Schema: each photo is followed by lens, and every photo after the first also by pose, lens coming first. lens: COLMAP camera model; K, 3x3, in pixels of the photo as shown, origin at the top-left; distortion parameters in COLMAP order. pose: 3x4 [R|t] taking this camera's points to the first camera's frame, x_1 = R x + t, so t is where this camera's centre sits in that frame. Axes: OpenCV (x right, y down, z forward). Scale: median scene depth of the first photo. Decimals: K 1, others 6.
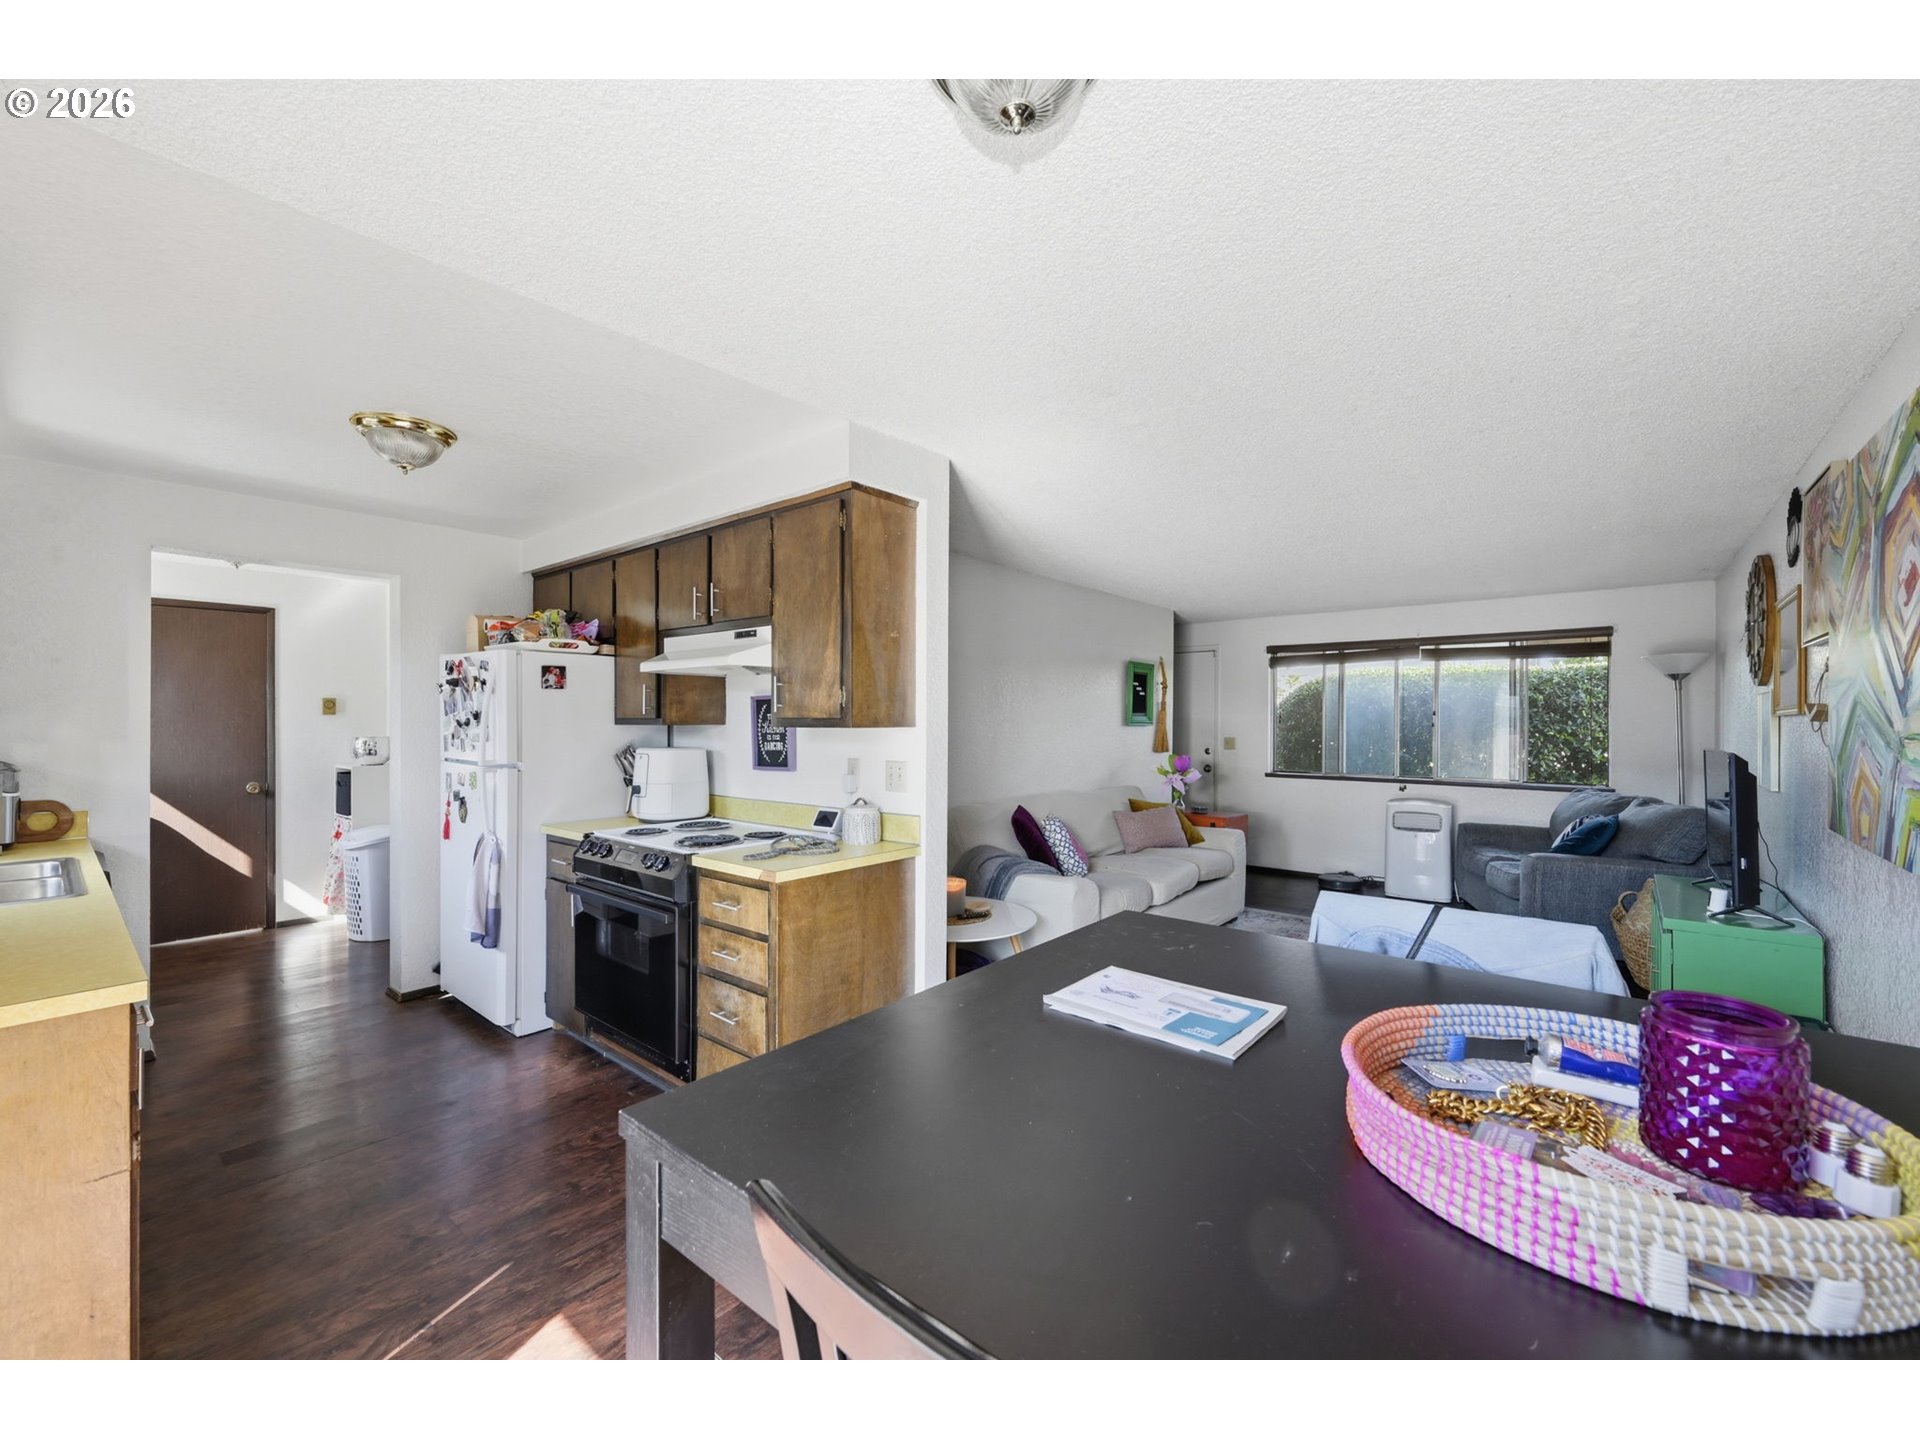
lens RADIAL K [[773.7, 0, 960.0], [0, 773.7, 720.0], [0, 0, 1]] dist [-0.000467, -0.000067]
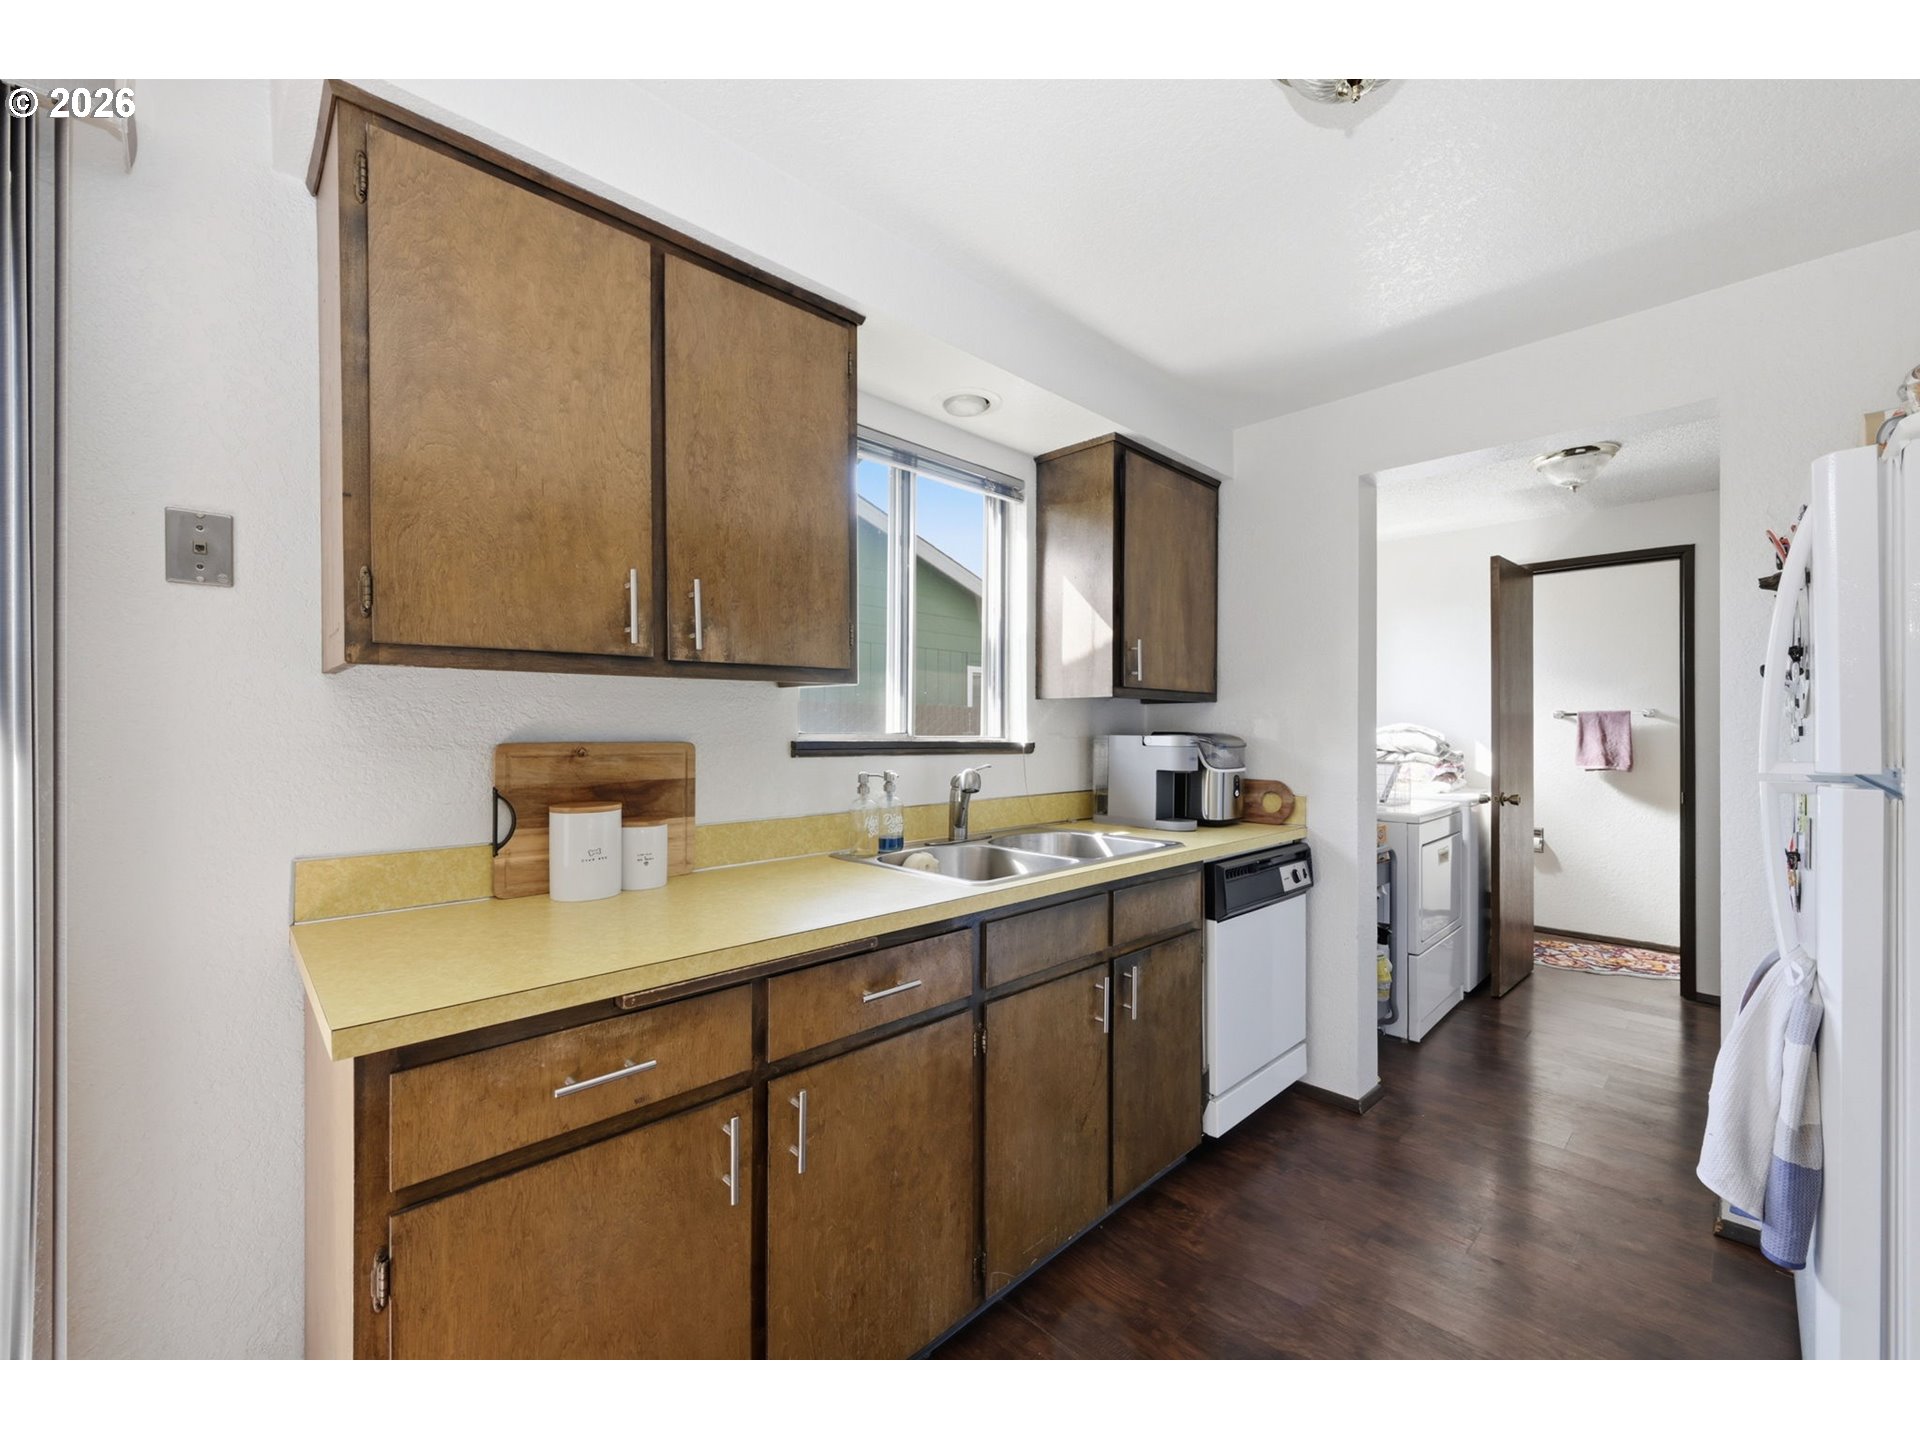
lens RADIAL K [[770.1, 0, 962.5], [0, 770.1, 732.2], [0, 0, 1]] dist [0.000349, 0.000057]
pose [[-0.101995, 0.003156, -0.994780, -0.201967], [-0.000136, 0.999995, 0.003187, 0.038611], [0.994785, 0.000460, -0.101994, 0.659963]]
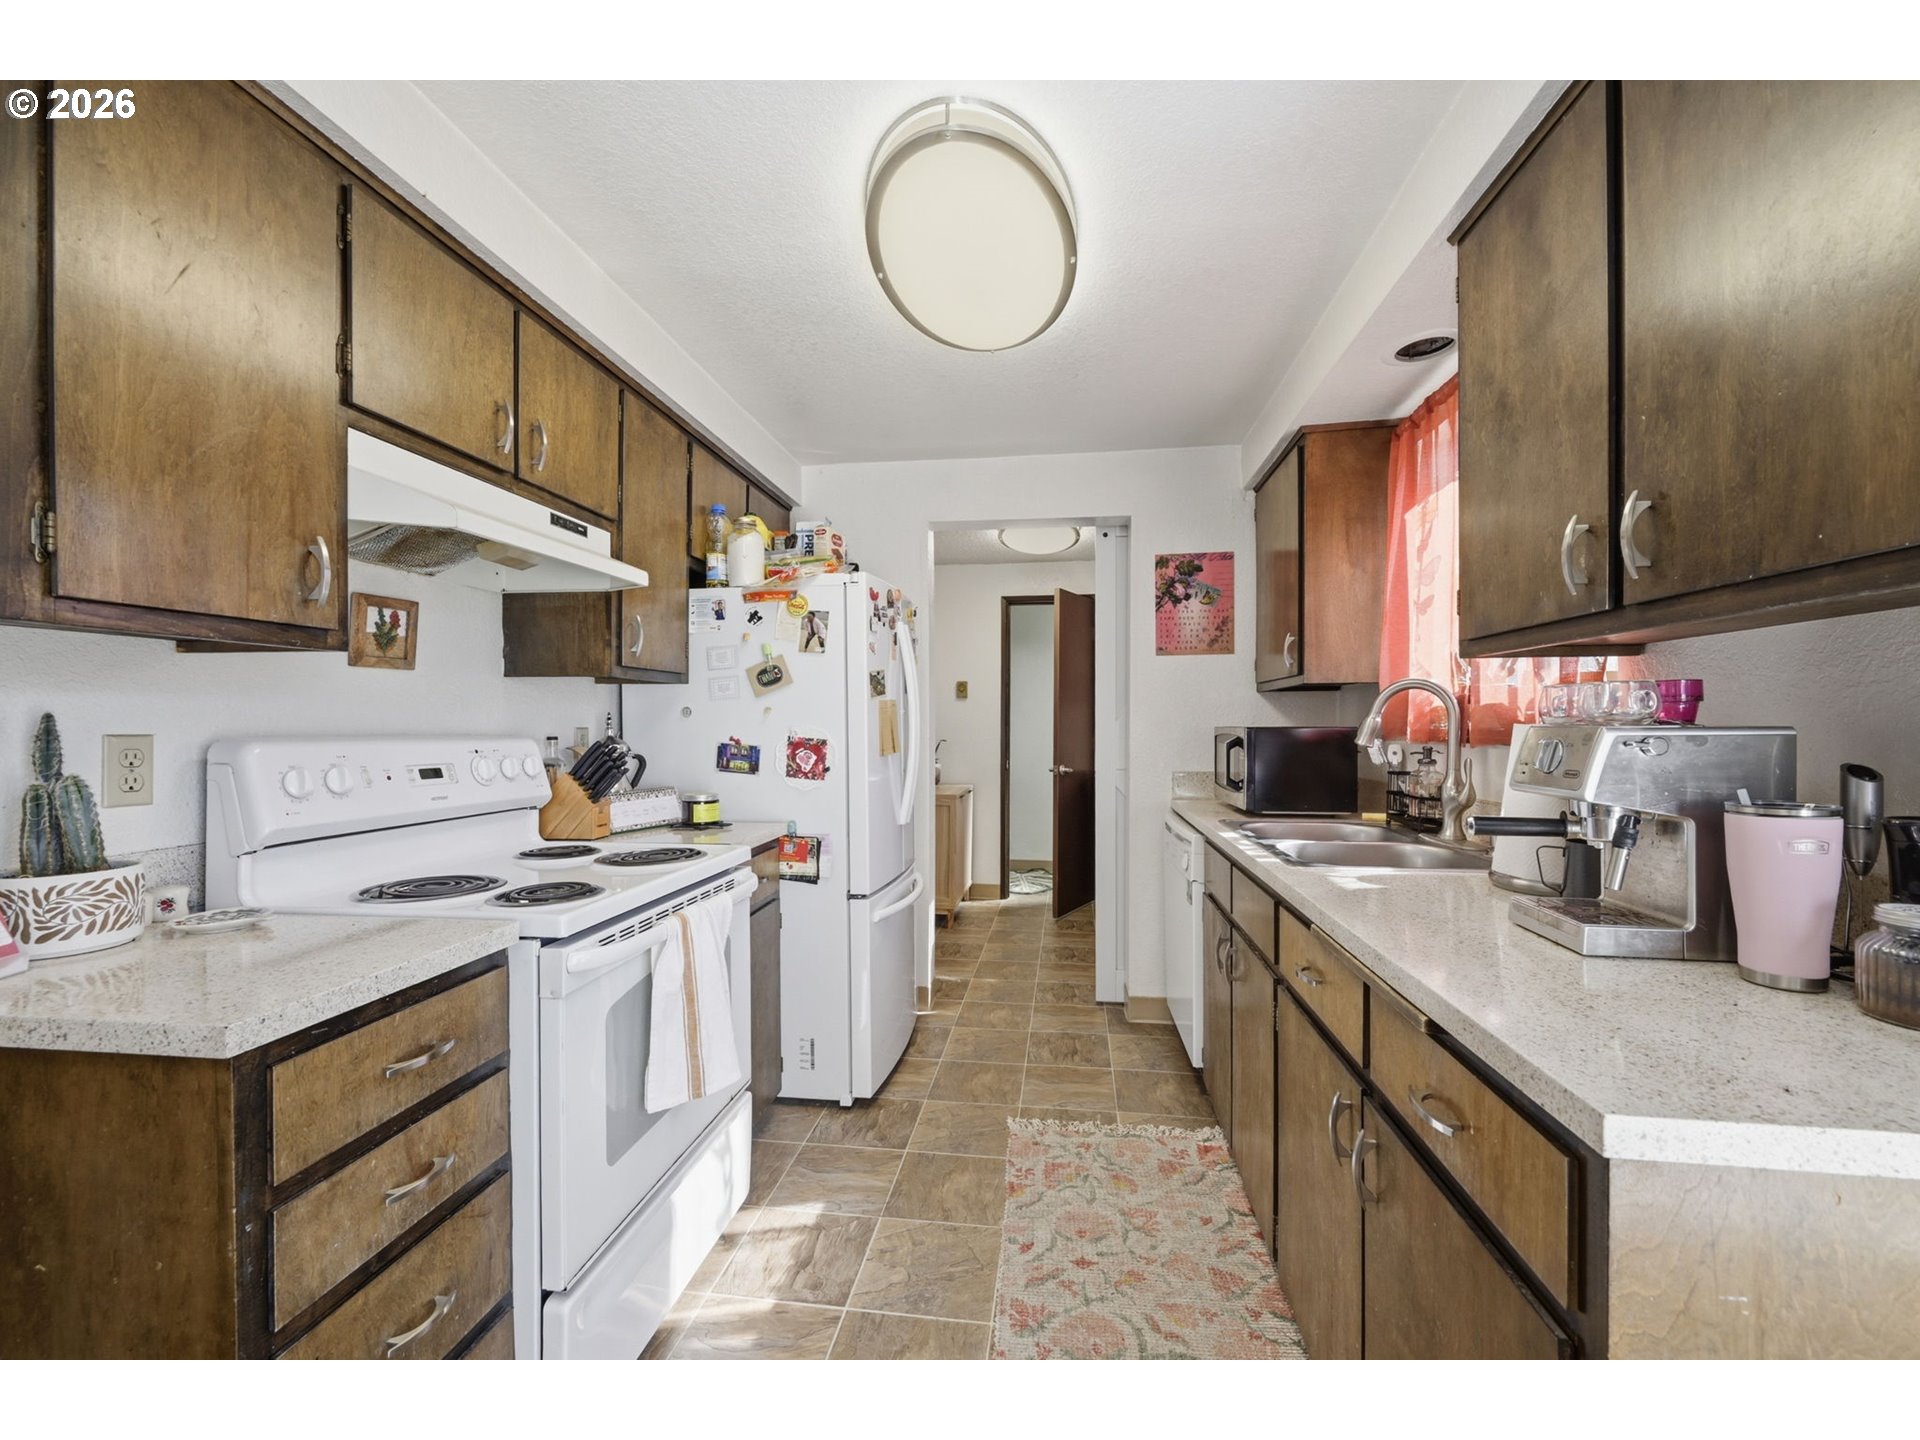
lens RADIAL K [[773.7, 0, 960.0], [0, 773.7, 720.0], [0, 0, 1]] dist [-0.000467, -0.000067]
pose [[-0.528759, -0.001188, 0.848771, -0.905469], [-0.001434, 0.999999, 0.000506, 0.039510], [-0.848771, -0.000950, -0.528760, 1.003072]]
